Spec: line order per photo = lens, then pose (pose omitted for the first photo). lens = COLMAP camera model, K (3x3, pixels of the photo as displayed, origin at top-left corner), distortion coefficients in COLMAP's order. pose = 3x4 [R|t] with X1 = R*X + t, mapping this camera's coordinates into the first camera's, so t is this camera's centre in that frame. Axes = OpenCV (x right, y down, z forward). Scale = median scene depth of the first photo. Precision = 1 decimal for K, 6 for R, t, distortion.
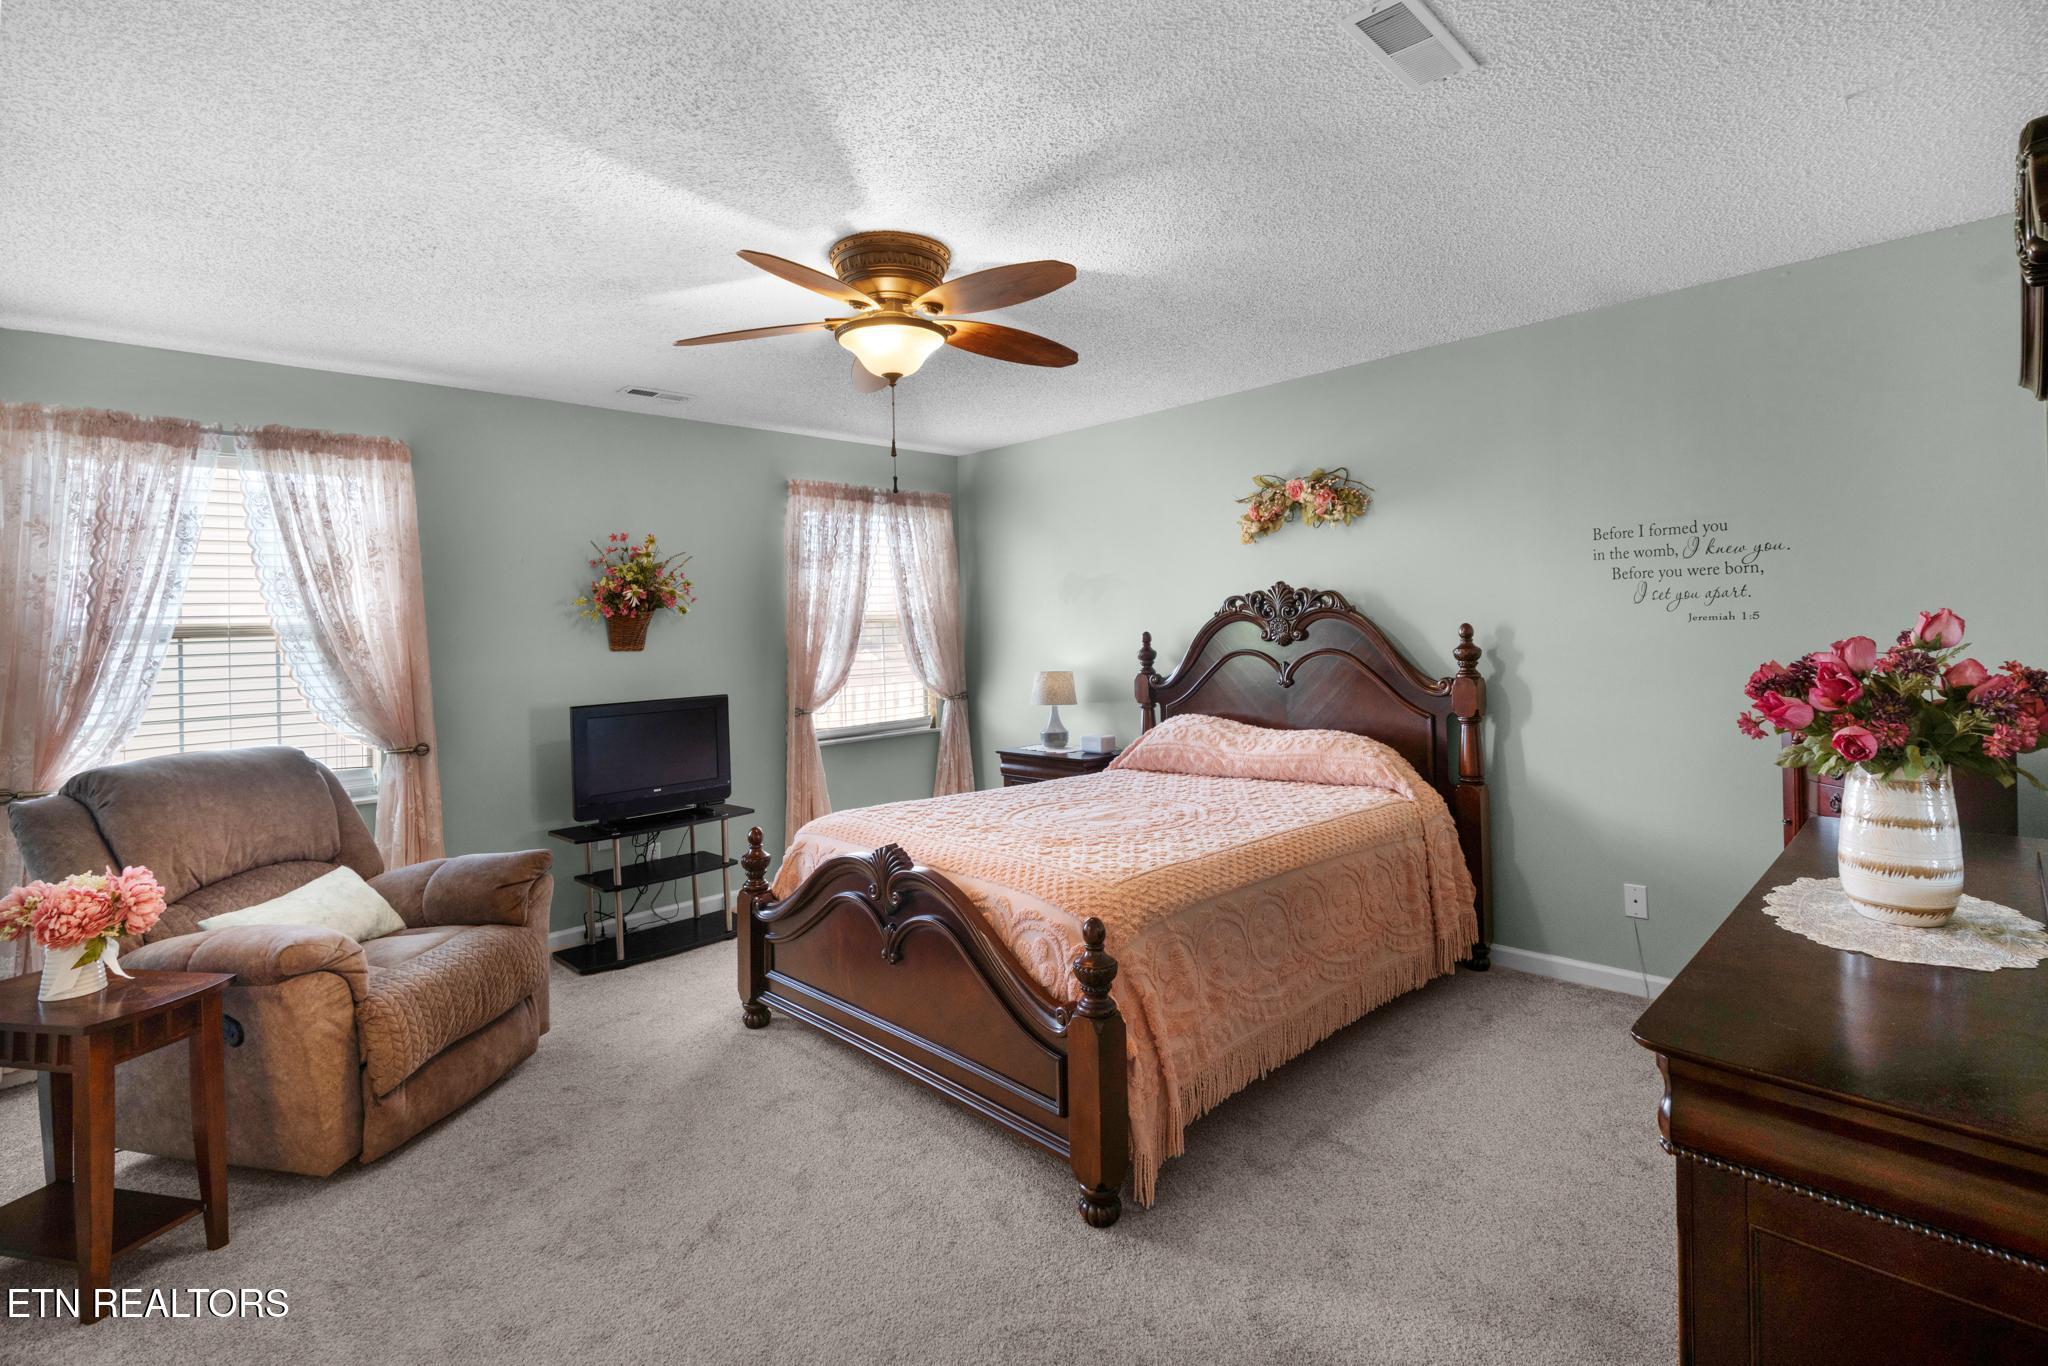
lens RADIAL K [[959.4, 0, 1018.2], [0, 959.4, 621.2], [0, 0, 1]] dist [-0.021624, 0.000104]
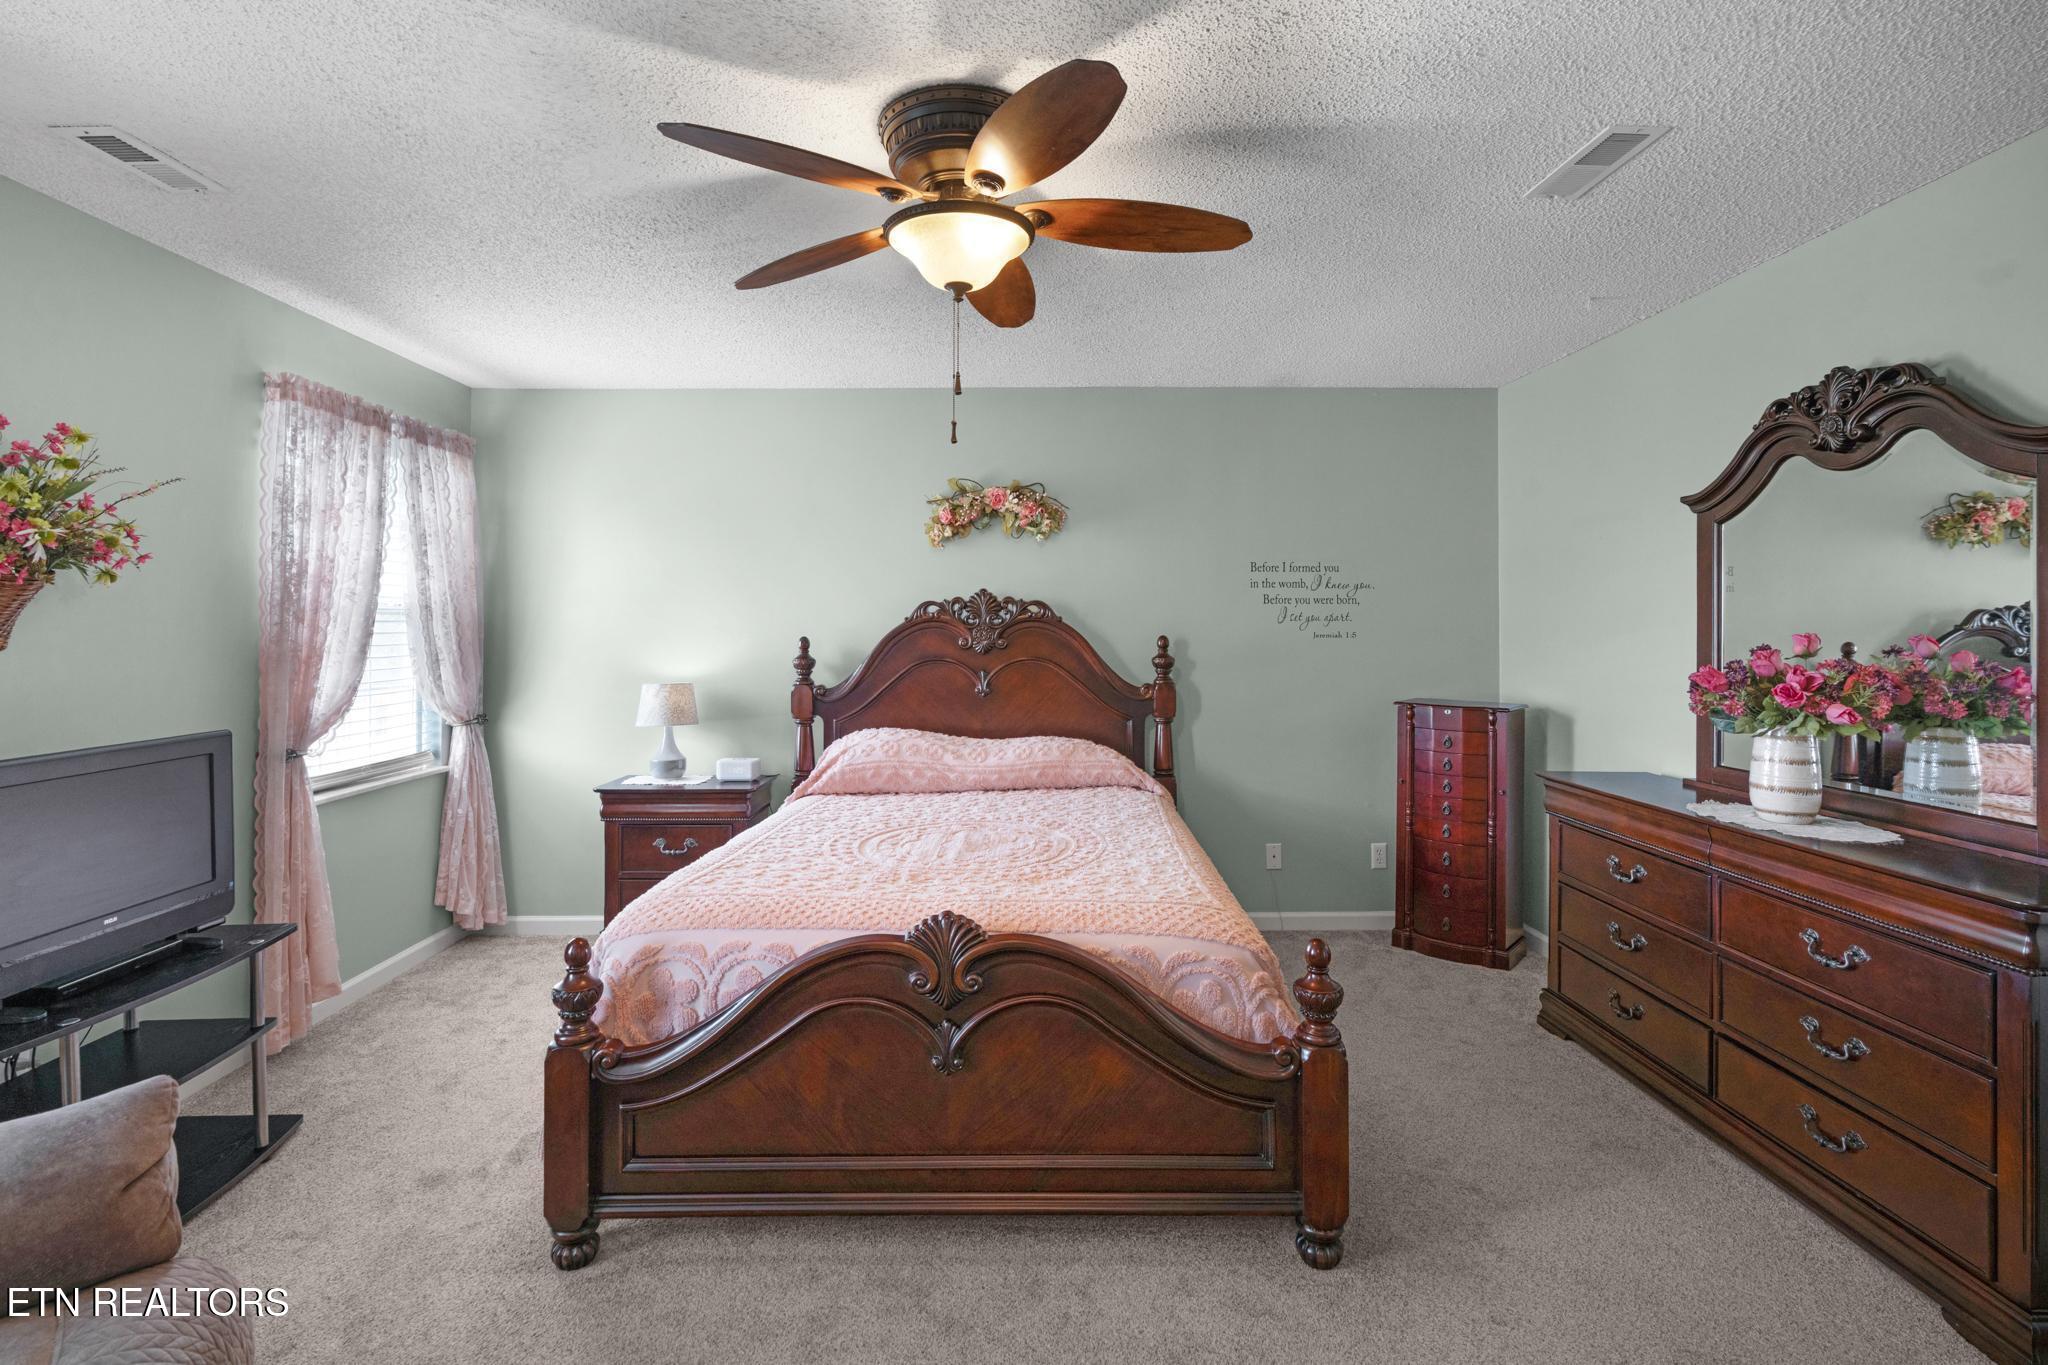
lens RADIAL K [[959.4, 0, 1018.2], [0, 959.4, 620.7], [0, 0, 1]] dist [-0.021624, 0.000104]
pose [[0.686893, 0.035932, 0.725869, -0.409048], [-0.026033, 0.999353, -0.024835, 0.014692], [-0.726292, -0.001837, 0.687384, 0.287163]]
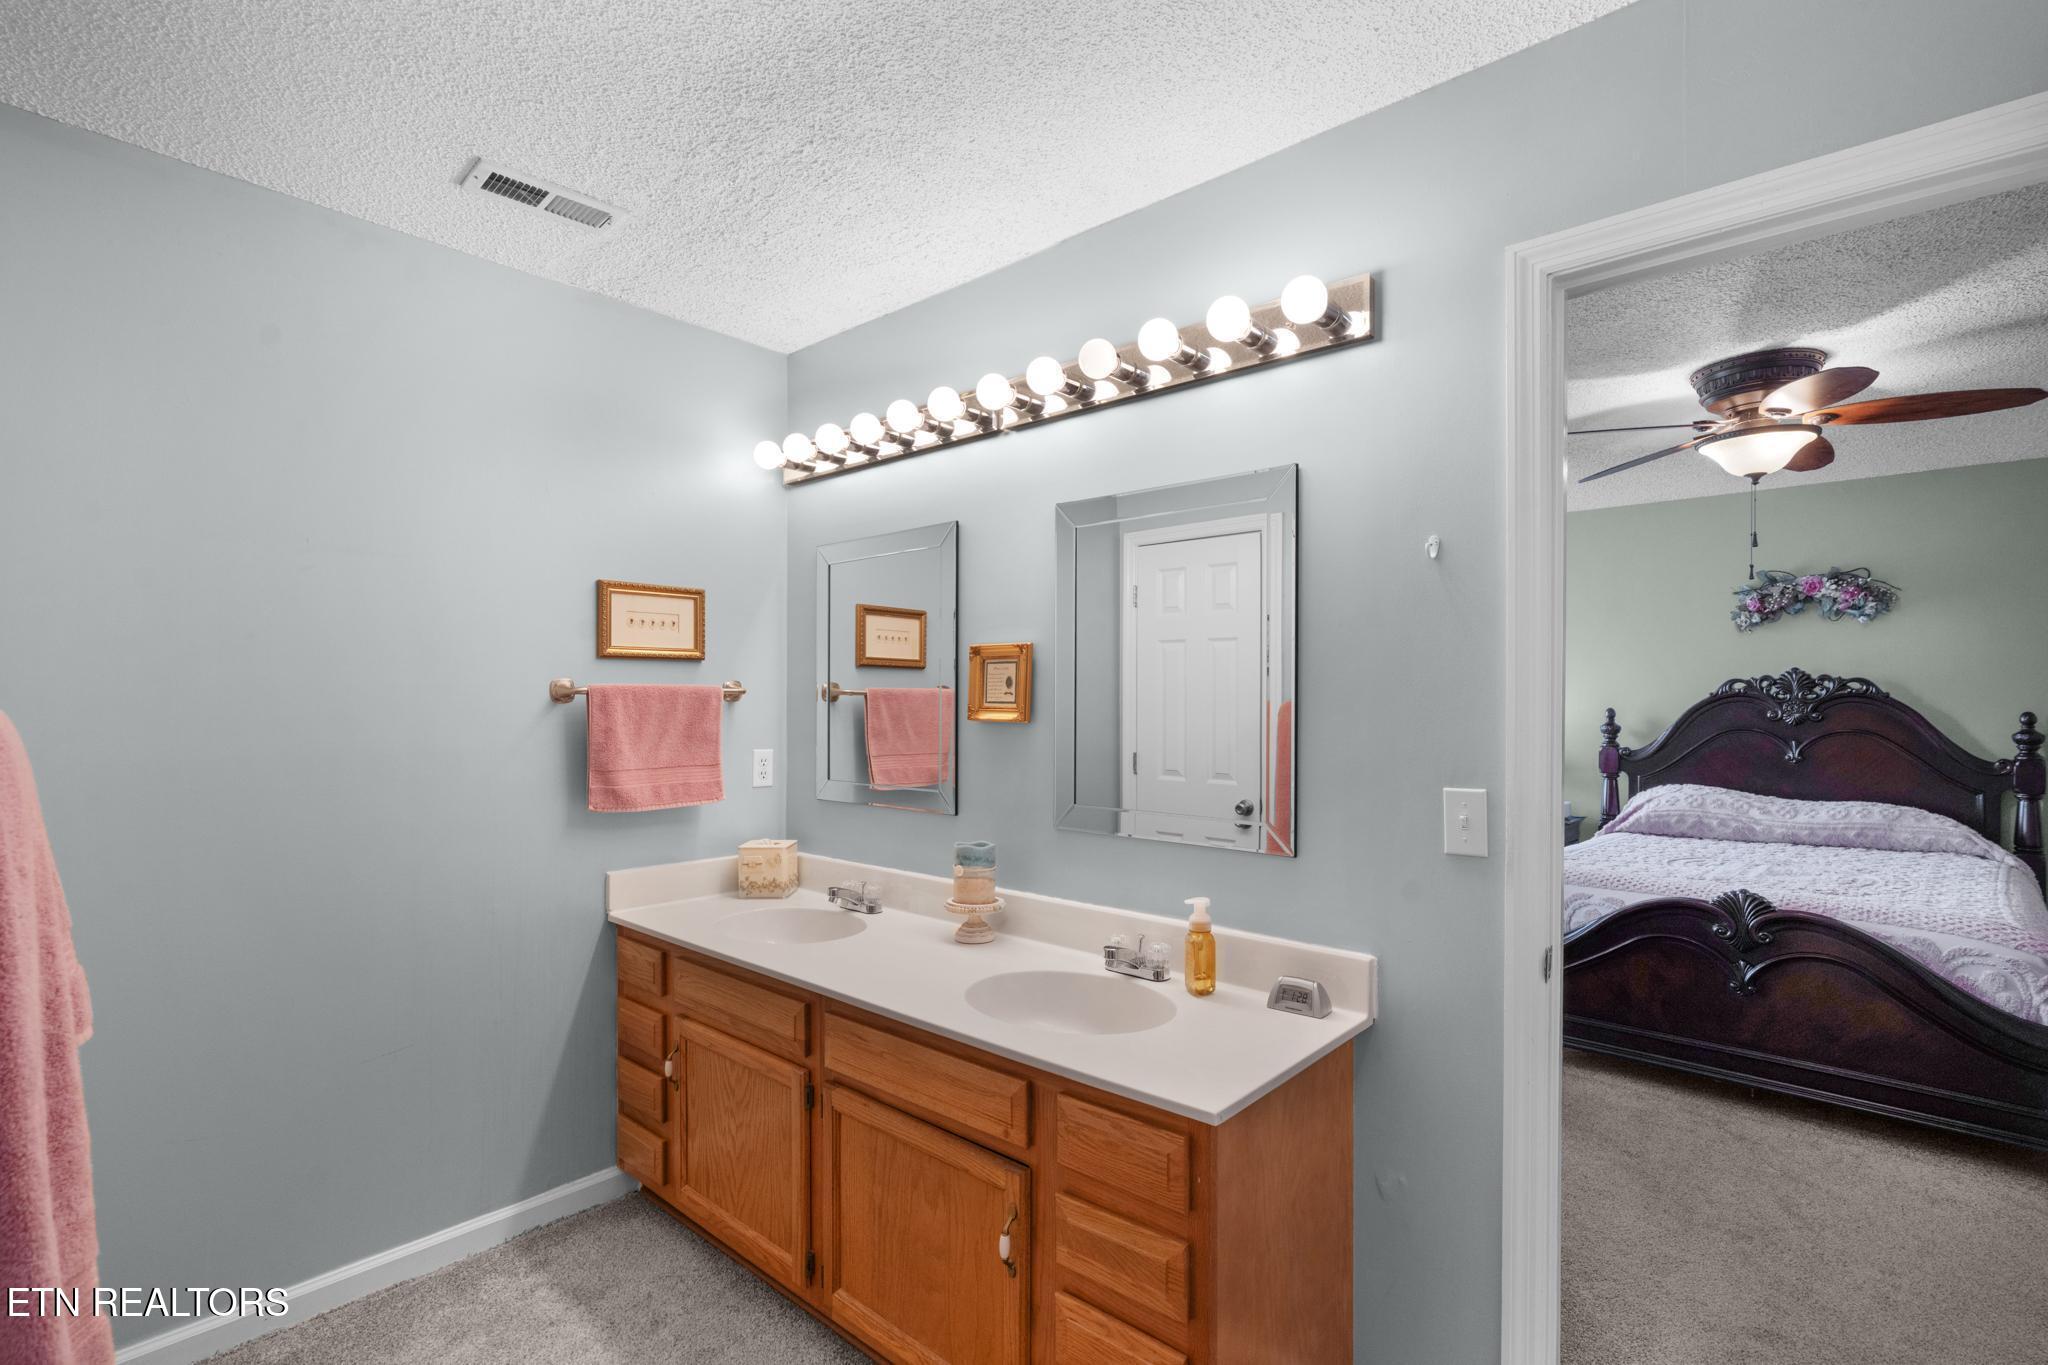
lens RADIAL K [[952.9, 0, 1024.4], [0, 952.9, 694.3], [0, 0, 1]] dist [0.000810, 0.001087]
pose [[0.996568, 0.037639, 0.073727, -0.681682], [-0.037928, 0.999277, 0.002533, 0.020138], [-0.073579, -0.005320, 0.997275, -0.036668]]
